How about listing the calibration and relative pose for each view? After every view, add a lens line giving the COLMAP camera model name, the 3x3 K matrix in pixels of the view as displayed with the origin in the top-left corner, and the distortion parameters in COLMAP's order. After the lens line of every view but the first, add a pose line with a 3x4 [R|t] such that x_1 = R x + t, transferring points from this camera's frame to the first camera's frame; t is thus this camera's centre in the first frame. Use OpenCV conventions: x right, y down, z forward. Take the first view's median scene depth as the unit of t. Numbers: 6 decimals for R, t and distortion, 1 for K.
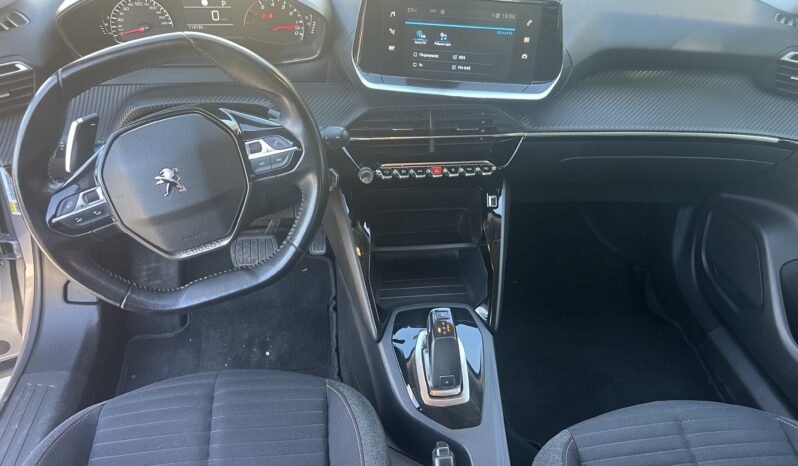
lens RADIAL K [[550.0, 0, 399.0], [0, 550.0, 233.0], [0, 0, 1]] dist [0.005231, -0.077986]
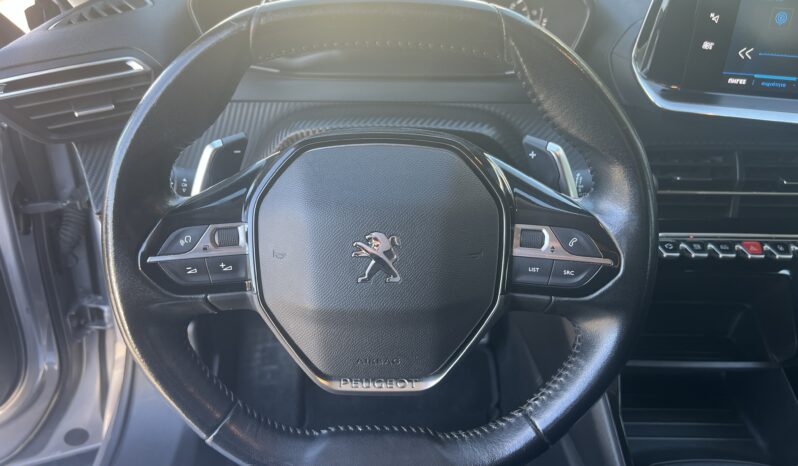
lens RADIAL K [[593.2, 0, 399.0], [0, 593.2, 233.0], [0, 0, 1]] dist [-0.078074, -0.004137]
pose [[0.984872, 0.043778, -0.167660, -0.210435], [-0.060495, 0.993548, -0.095934, -0.044454], [0.162378, 0.104625, 0.981166, 0.309291]]
